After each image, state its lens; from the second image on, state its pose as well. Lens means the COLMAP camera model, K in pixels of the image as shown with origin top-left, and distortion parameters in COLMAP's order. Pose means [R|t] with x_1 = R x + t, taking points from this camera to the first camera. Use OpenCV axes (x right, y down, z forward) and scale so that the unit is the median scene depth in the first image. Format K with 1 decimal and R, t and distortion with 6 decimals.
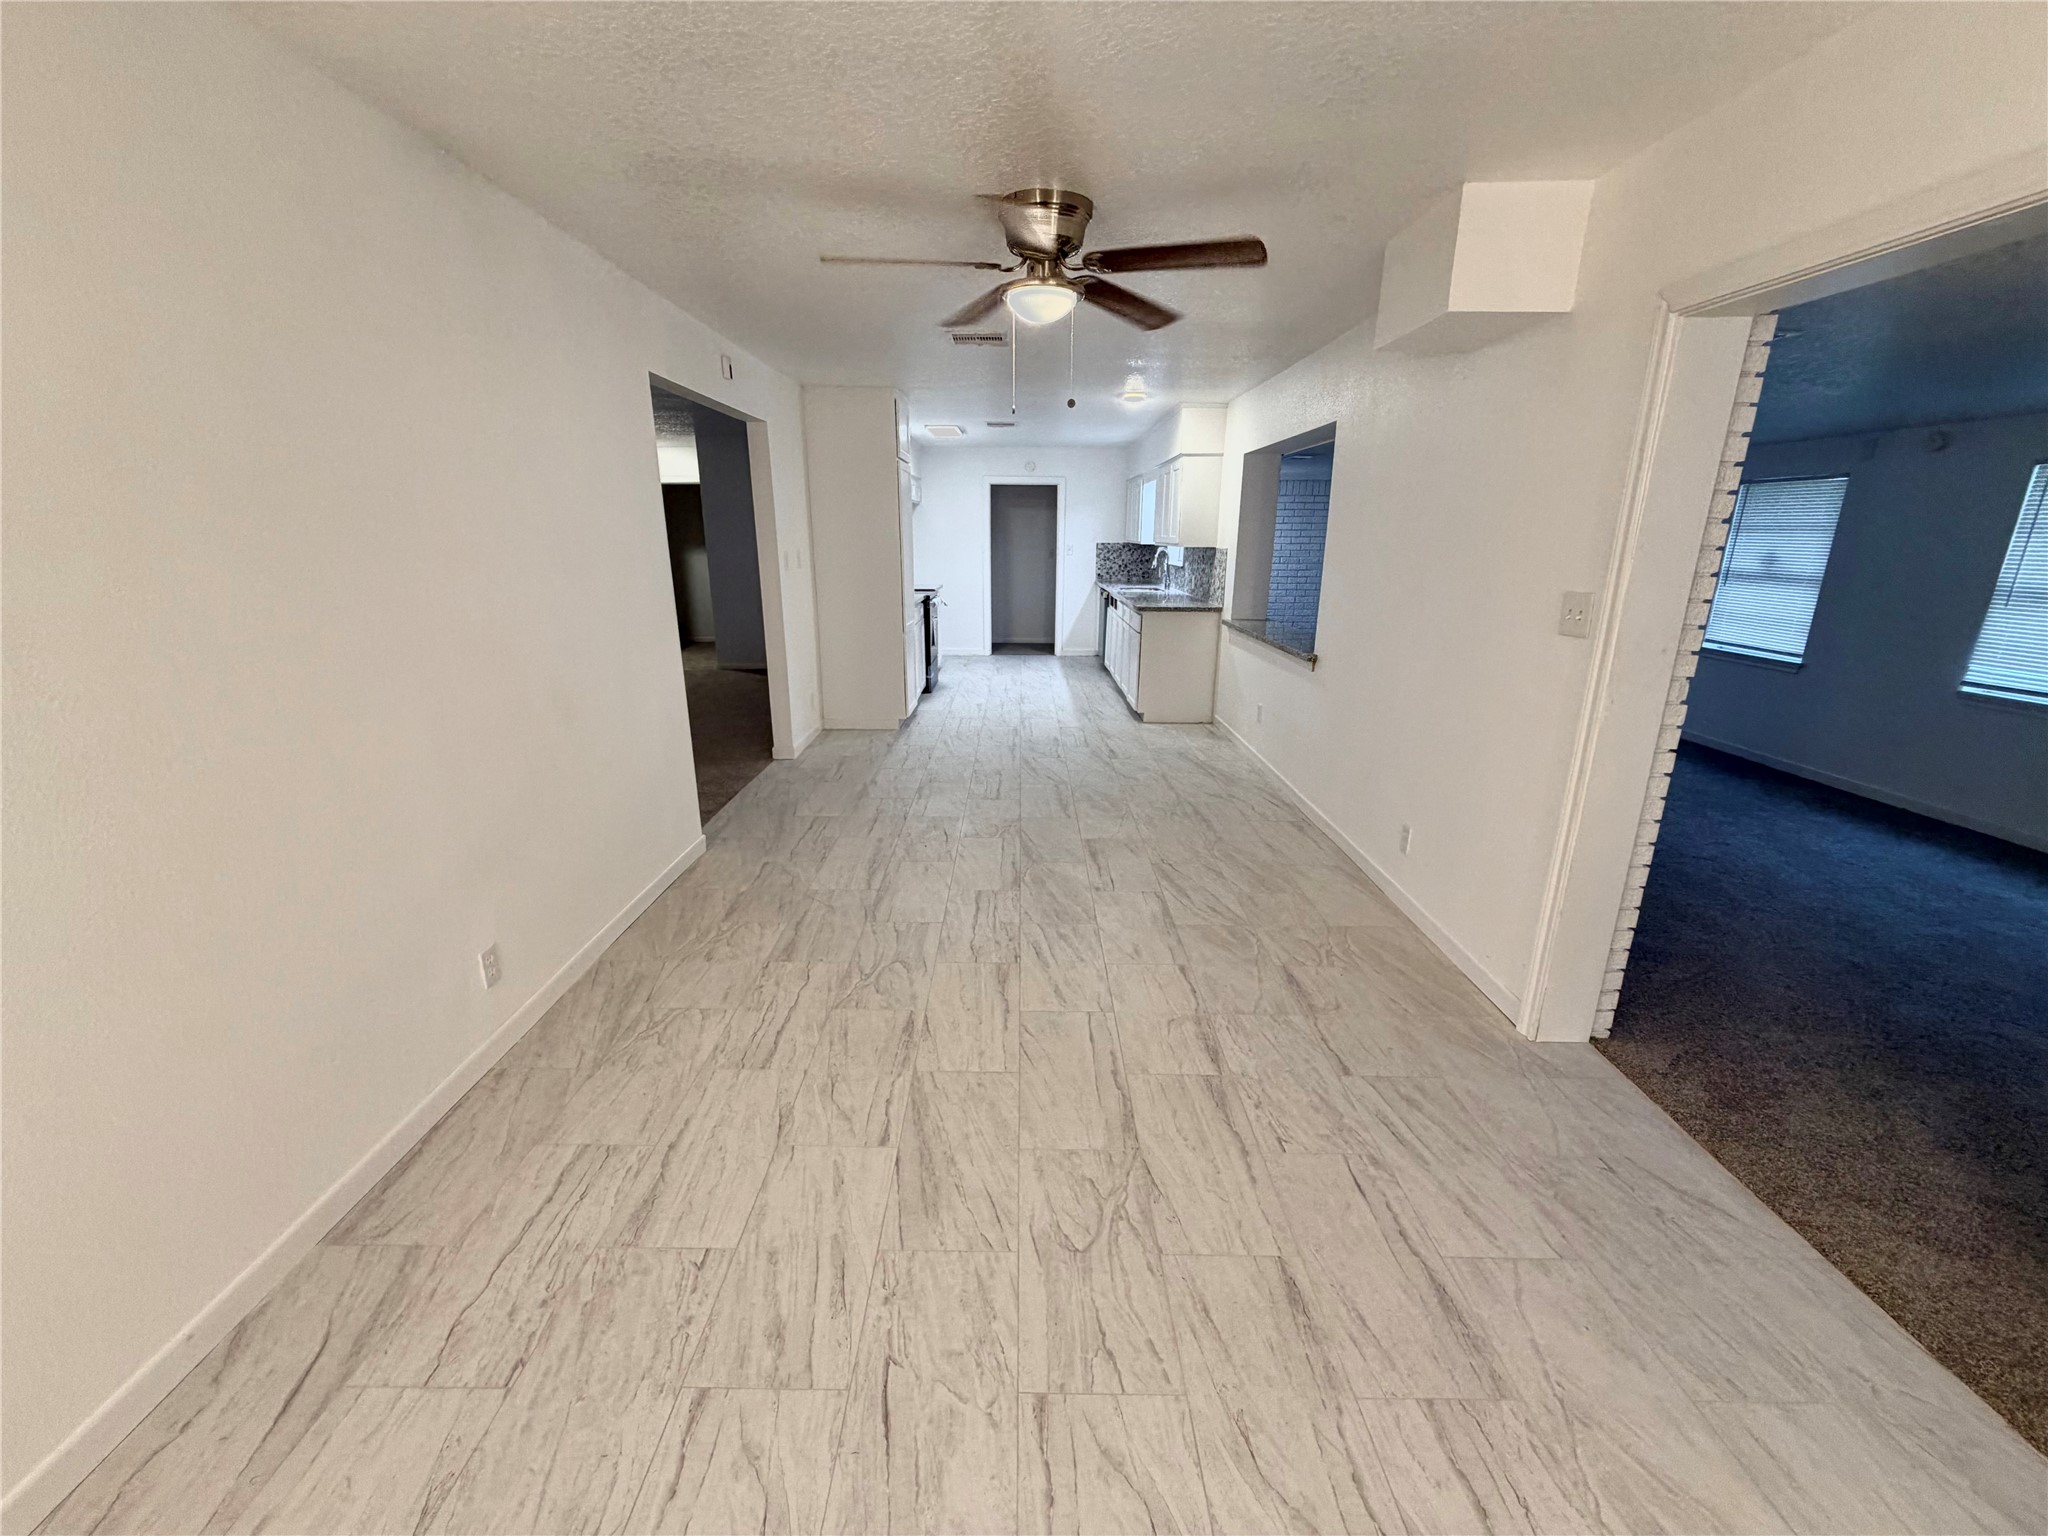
lens RADIAL K [[833.3, 0, 1024.0], [0, 833.3, 768.0], [0, 0, 1]] dist [-0.035321, 0.011612]
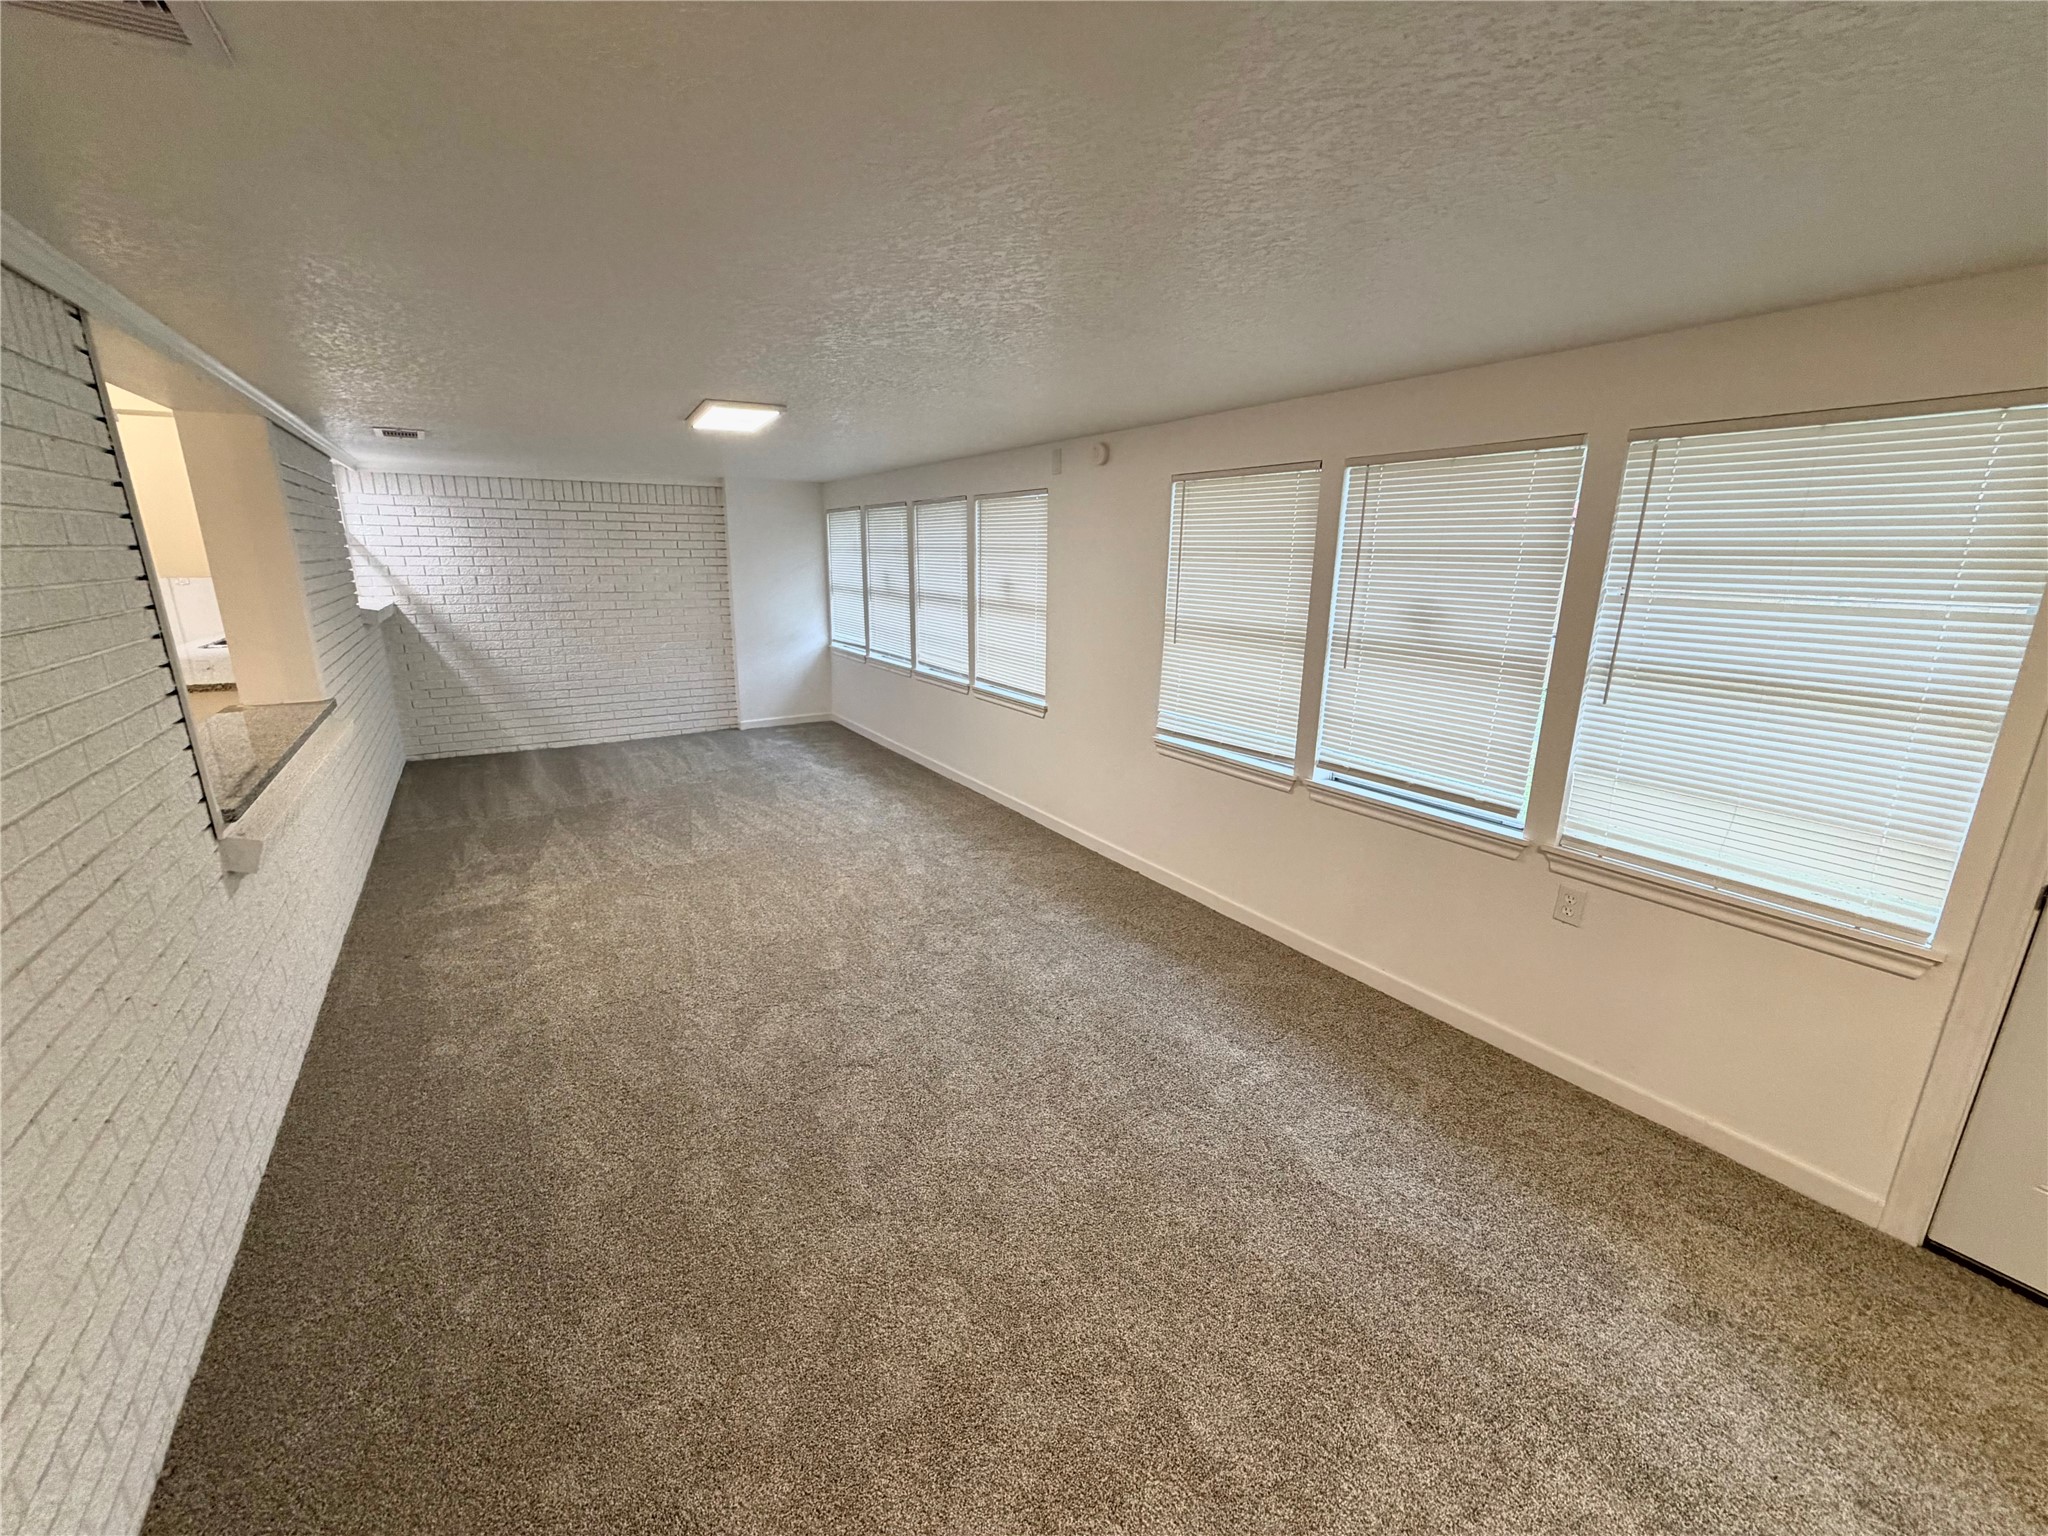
lens RADIAL K [[825.2, 0, 1018.4], [0, 825.2, 767.6], [0, 0, 1]] dist [0.000527, 0.000010]
pose [[0.844985, -0.137950, 0.516691, 0.467835], [0.141120, 0.989430, 0.033382, -0.096912], [-0.515835, 0.044708, 0.855521, 0.264365]]
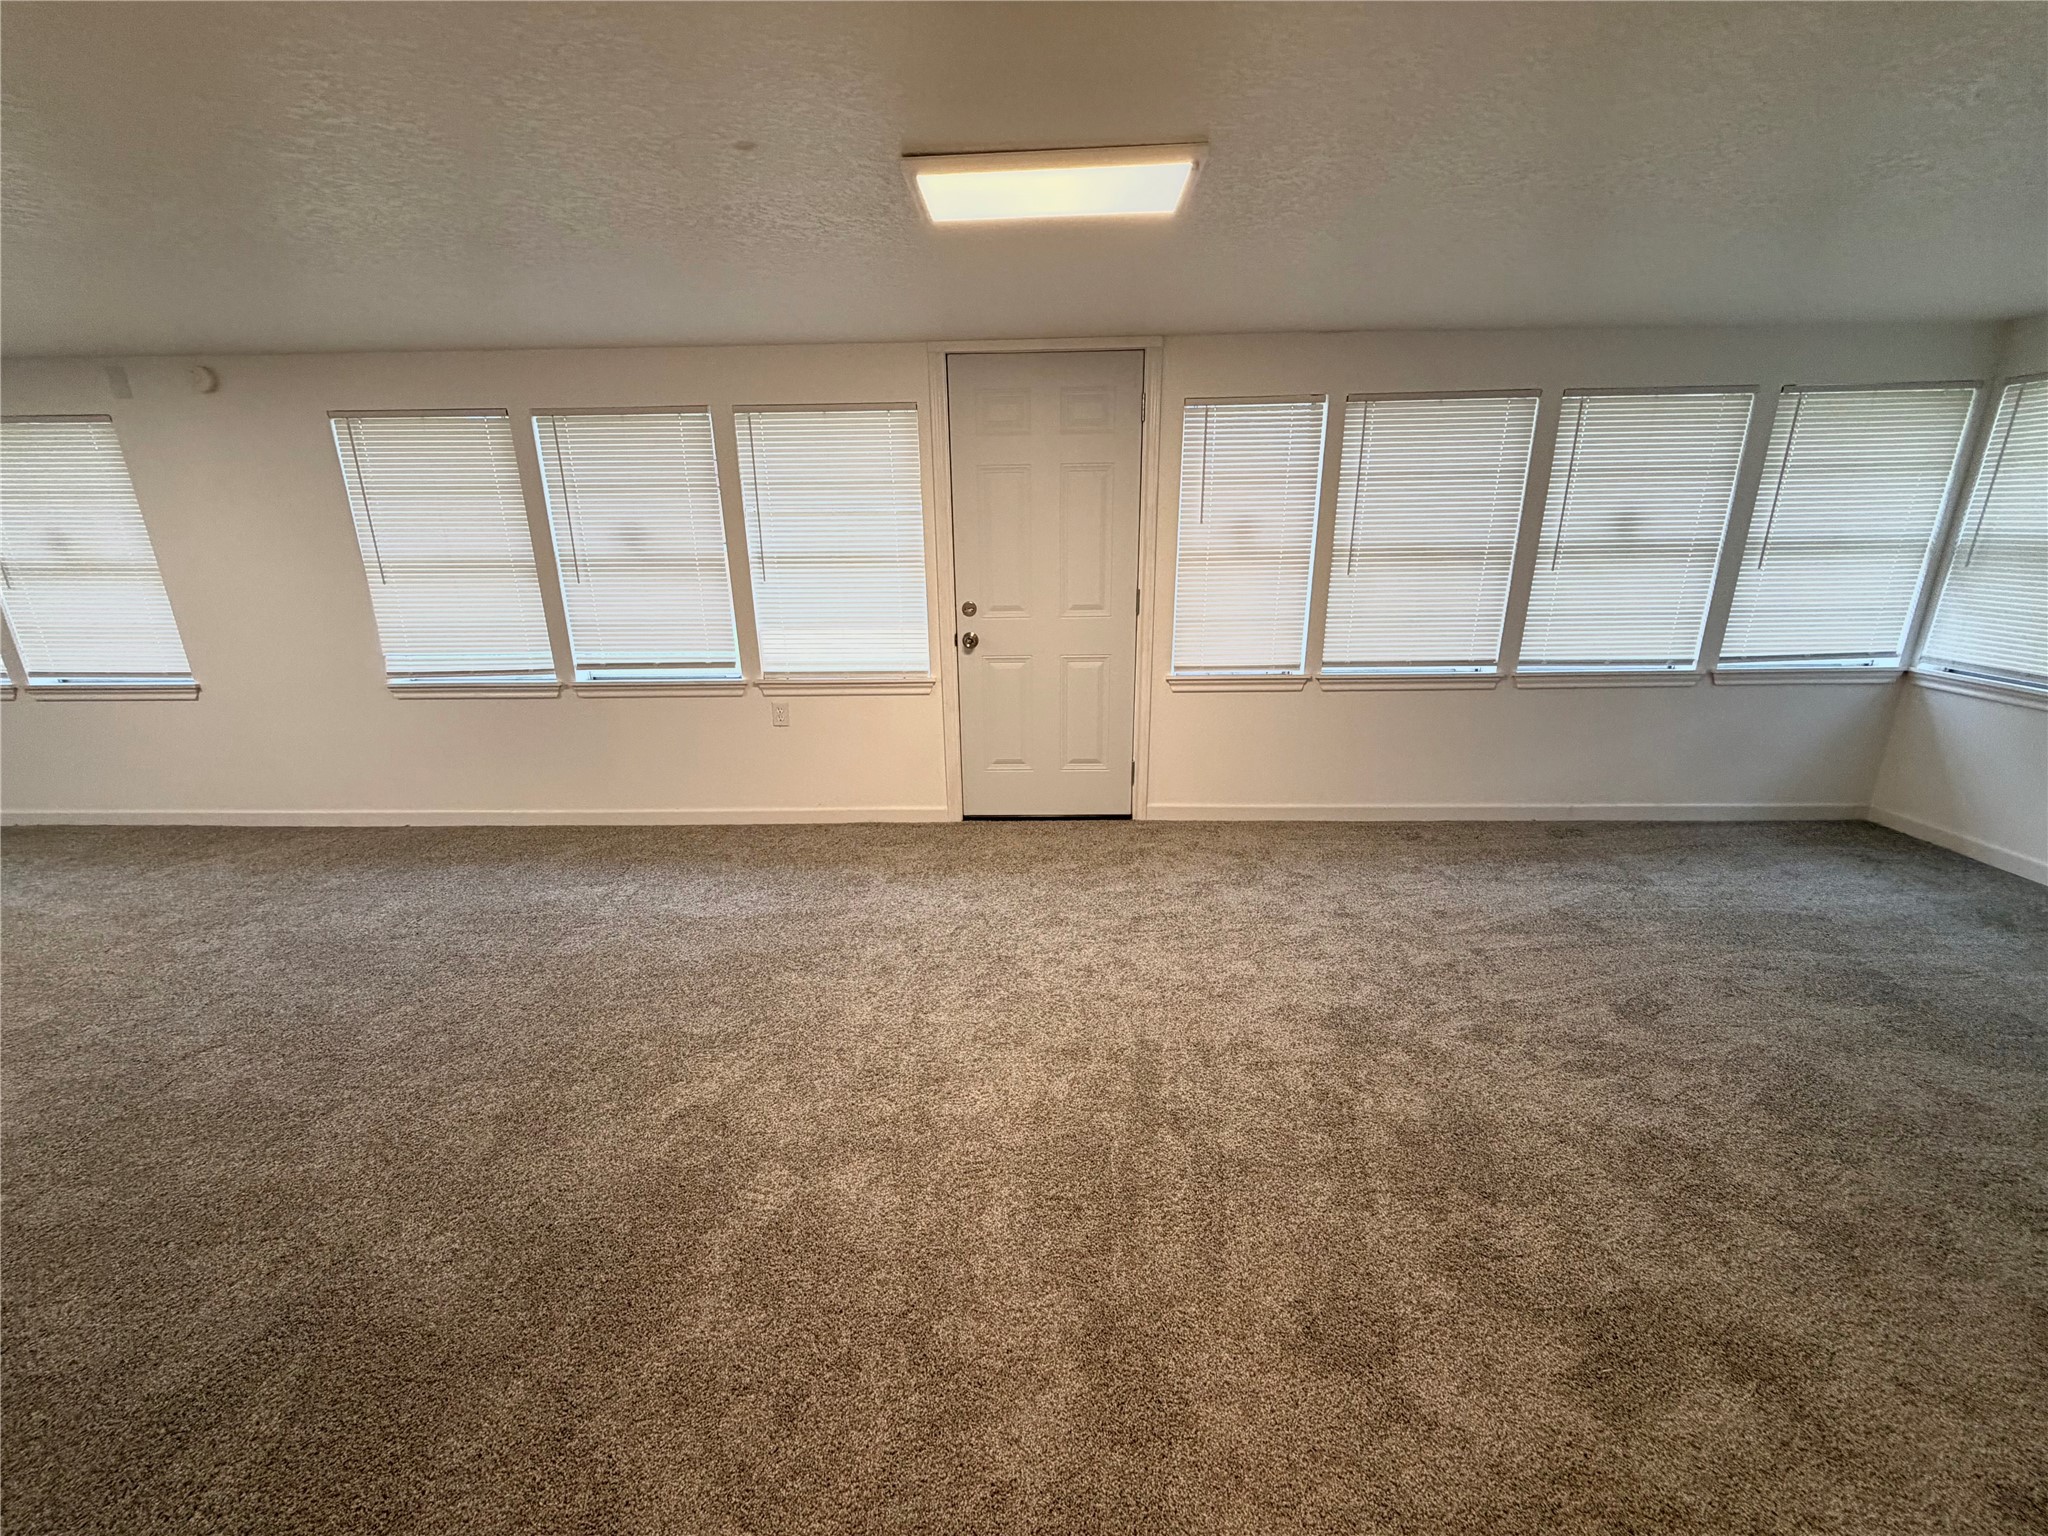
lens RADIAL K [[817.1, 0, 1023.8], [0, 817.1, 778.0], [0, 0, 1]] dist [0.002492, 0.000293]
pose [[0.029275, -0.305394, 0.951776, 0.255180], [0.277056, 0.917356, 0.285828, -0.055836], [-0.960408, 0.255328, 0.111467, 0.231122]]
